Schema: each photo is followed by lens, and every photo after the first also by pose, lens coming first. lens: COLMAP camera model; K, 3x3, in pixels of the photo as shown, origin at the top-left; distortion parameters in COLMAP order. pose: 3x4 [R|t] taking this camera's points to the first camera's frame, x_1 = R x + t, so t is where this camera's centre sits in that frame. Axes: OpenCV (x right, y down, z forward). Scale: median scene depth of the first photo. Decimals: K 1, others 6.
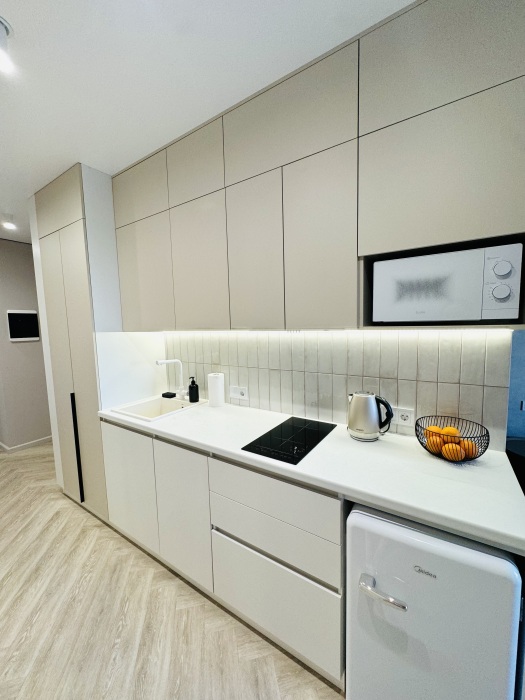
lens RADIAL K [[282.5, 0, 259.5], [0, 282.5, 346.5], [0, 0, 1]] dist [0.004929, 0.000305]
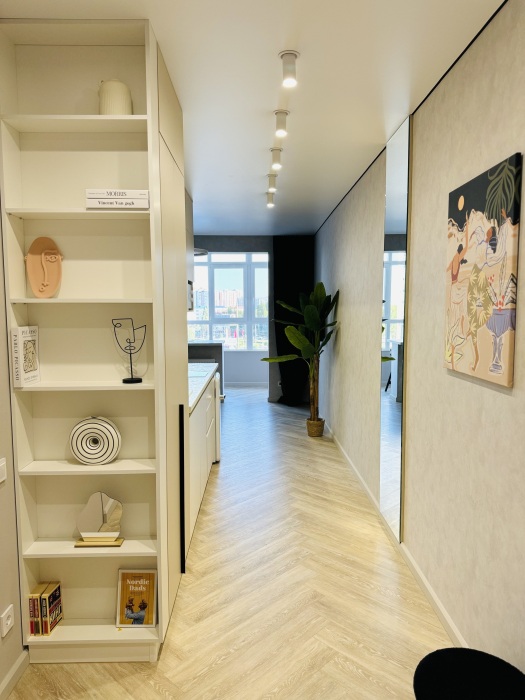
lens RADIAL K [[495.8, 0, 262.0], [0, 495.8, 351.2], [0, 0, 1]] dist [-0.001419, -0.014111]
pose [[-0.575485, -0.034572, 0.817082, -1.784000], [0.098538, 0.988896, 0.111244, -0.073758], [-0.811855, 0.144533, -0.565688, 1.545518]]
